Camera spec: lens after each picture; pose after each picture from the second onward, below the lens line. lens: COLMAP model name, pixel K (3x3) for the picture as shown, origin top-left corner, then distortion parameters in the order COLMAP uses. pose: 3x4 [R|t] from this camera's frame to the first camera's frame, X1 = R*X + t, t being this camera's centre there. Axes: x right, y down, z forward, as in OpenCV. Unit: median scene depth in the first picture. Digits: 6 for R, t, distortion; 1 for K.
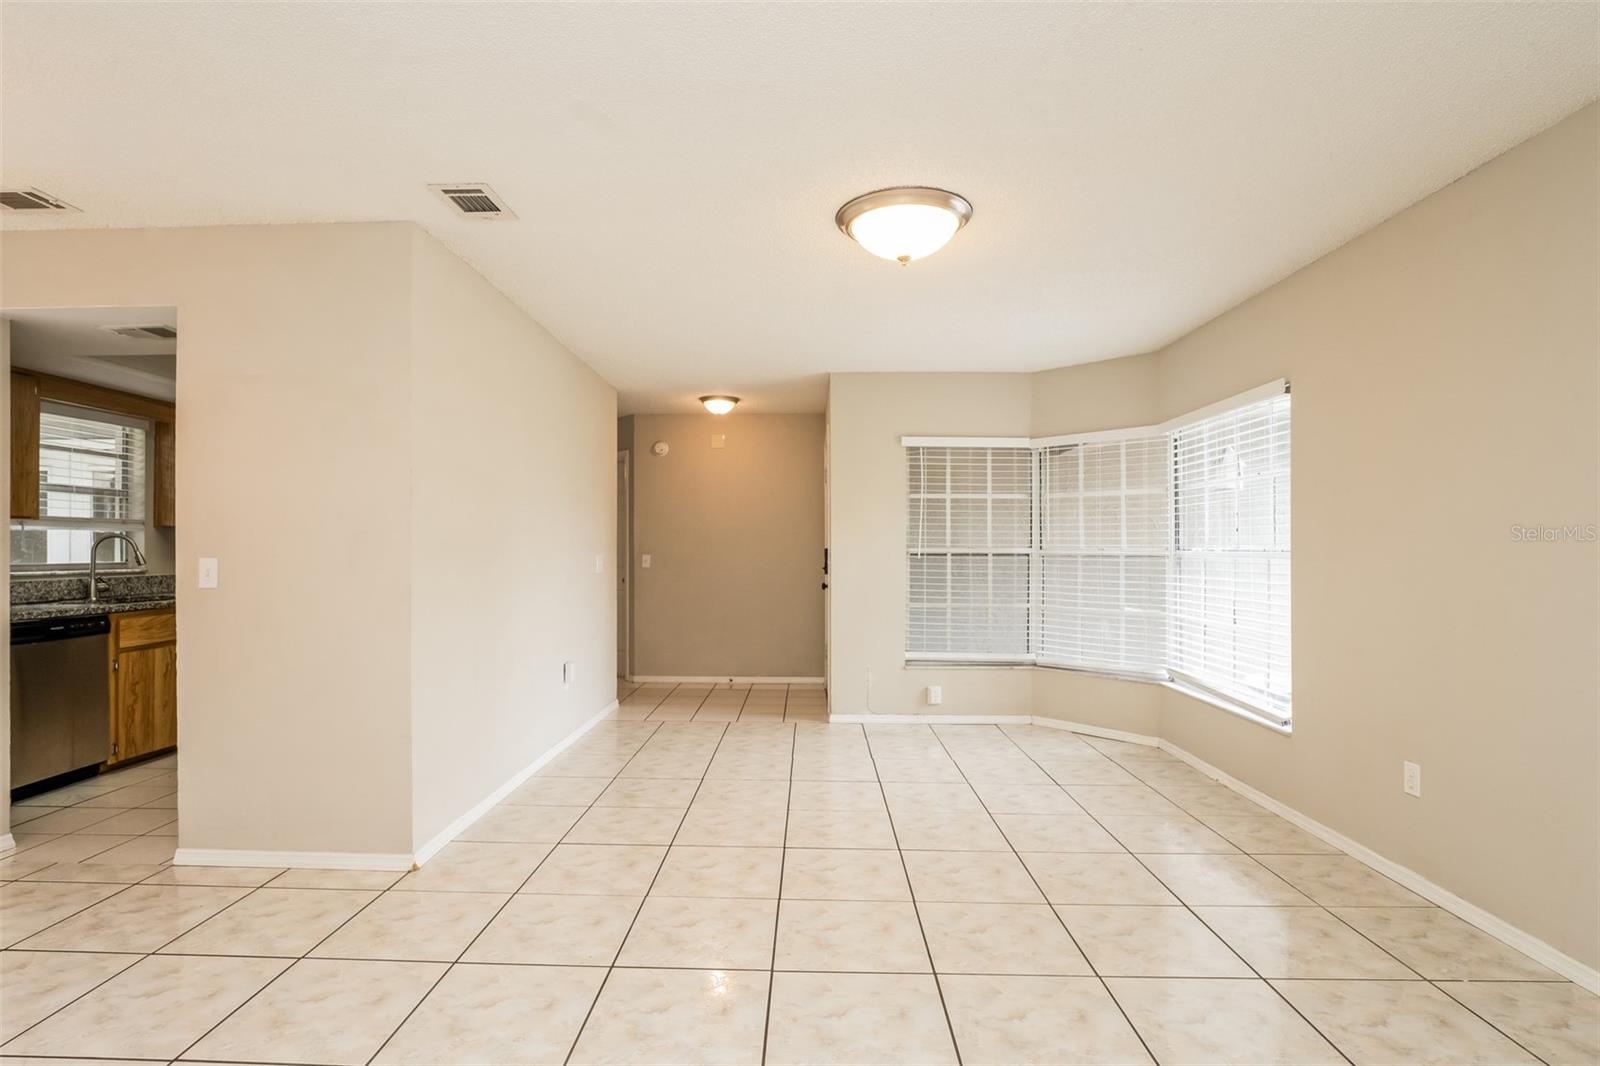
lens RADIAL K [[770.7, 0, 796.9], [0, 770.7, 546.3], [0, 0, 1]] dist [-0.030030, 0.006235]
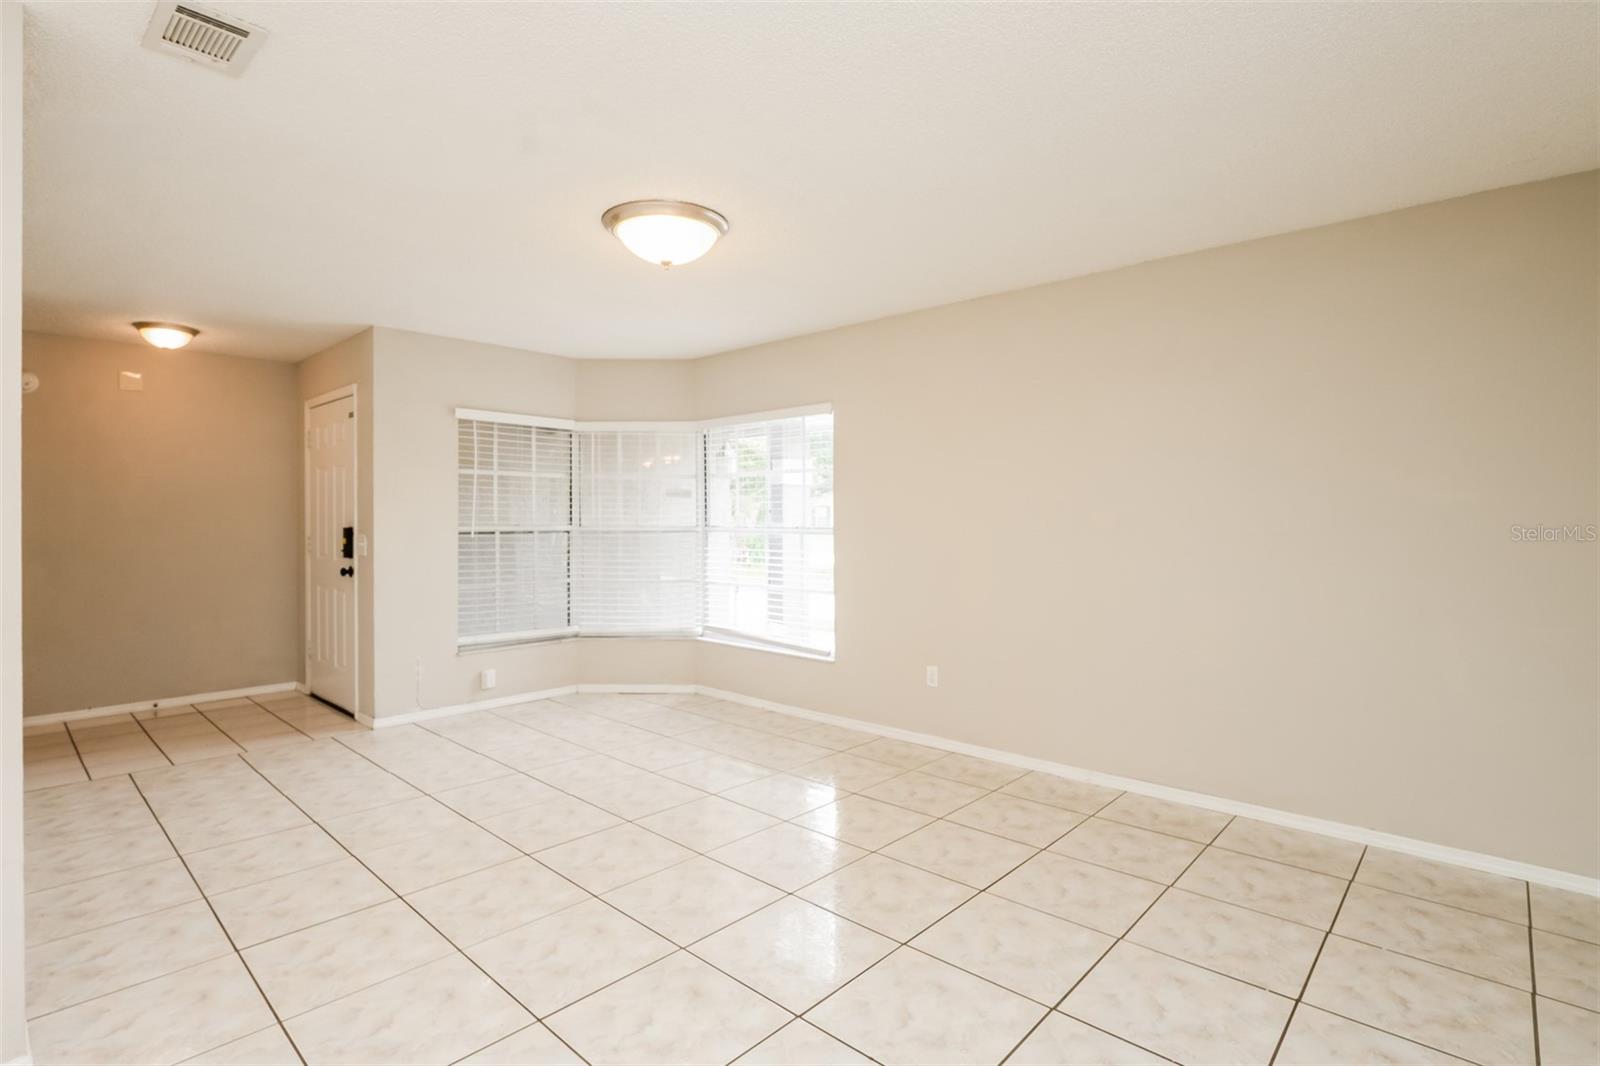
lens RADIAL K [[770.7, 0, 778.1], [0, 770.7, 502.5], [0, 0, 1]] dist [-0.030030, 0.006235]
pose [[0.674581, 0.013095, 0.738085, -0.283069], [0.000168, 0.999840, -0.017893, -0.010151], [-0.738201, 0.012194, 0.674471, 0.081854]]
